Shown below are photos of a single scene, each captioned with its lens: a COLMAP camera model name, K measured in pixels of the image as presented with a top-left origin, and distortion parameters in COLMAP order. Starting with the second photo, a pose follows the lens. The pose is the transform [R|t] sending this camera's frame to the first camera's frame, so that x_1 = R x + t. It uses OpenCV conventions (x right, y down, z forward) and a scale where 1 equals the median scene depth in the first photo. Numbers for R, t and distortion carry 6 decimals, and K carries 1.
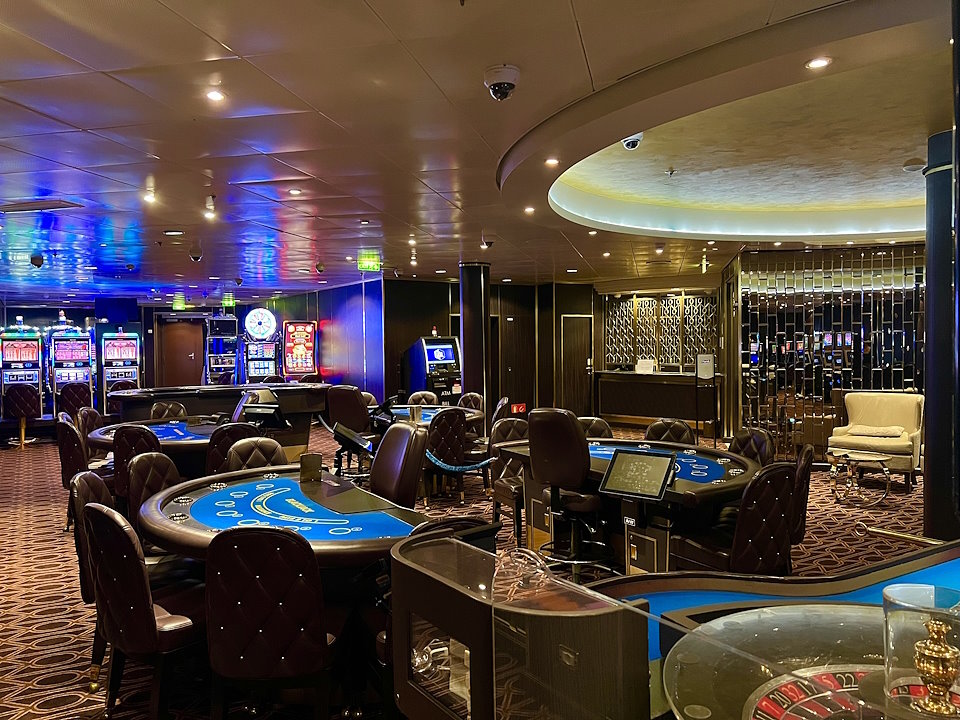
lens RADIAL K [[730.7, 0, 476.0], [0, 730.7, 358.3], [0, 0, 1]] dist [0.016878, 0.000754]
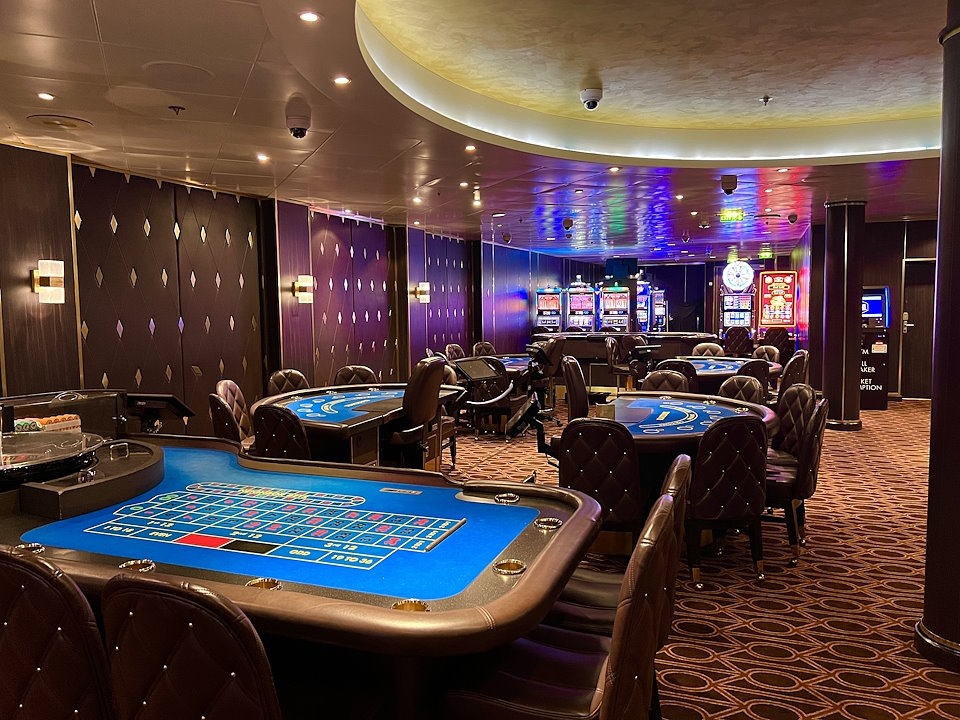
lens RADIAL K [[730.7, 0, 474.1], [0, 730.7, 360.6], [0, 0, 1]] dist [0.016878, 0.000754]
pose [[0.587675, 0.067032, -0.806315, 0.331716], [-0.009328, 0.997057, 0.076091, -0.003083], [0.809043, -0.037195, 0.586571, 0.081422]]
